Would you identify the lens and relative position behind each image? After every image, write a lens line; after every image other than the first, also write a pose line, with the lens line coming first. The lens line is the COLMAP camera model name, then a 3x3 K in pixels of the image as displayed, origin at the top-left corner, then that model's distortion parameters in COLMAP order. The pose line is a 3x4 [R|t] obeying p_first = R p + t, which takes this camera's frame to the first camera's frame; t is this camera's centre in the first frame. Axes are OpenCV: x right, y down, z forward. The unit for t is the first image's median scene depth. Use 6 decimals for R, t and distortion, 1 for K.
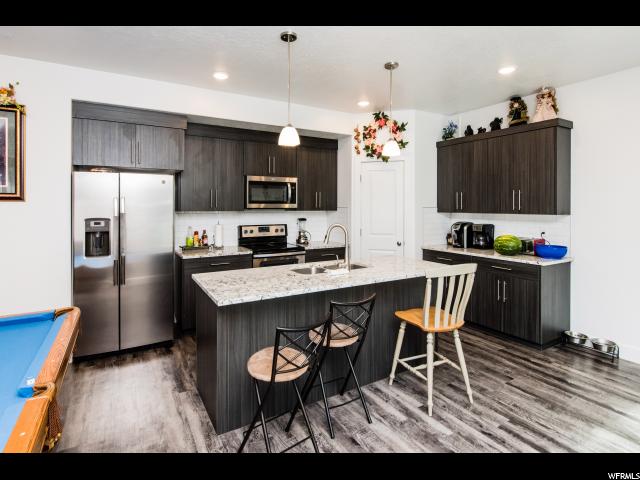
lens RADIAL K [[300.4, 0, 247.0], [0, 300.4, 208.5], [0, 0, 1]] dist [-0.001883, -0.000382]
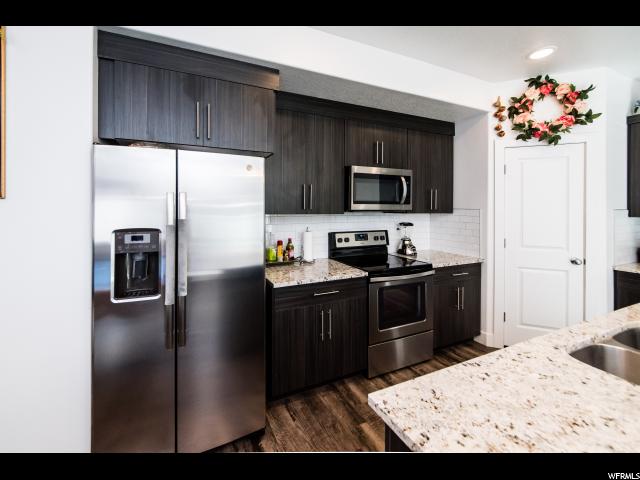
lens RADIAL K [[226.1, 0, 269.3], [0, 226.1, 208.2], [0, 0, 1]] dist [0.000474, -0.000058]
pose [[0.999567, 0.003164, -0.029251, -0.185479], [-0.003185, 0.999995, -0.000666, -0.004622], [0.029248, 0.000759, 0.999572, 0.452039]]
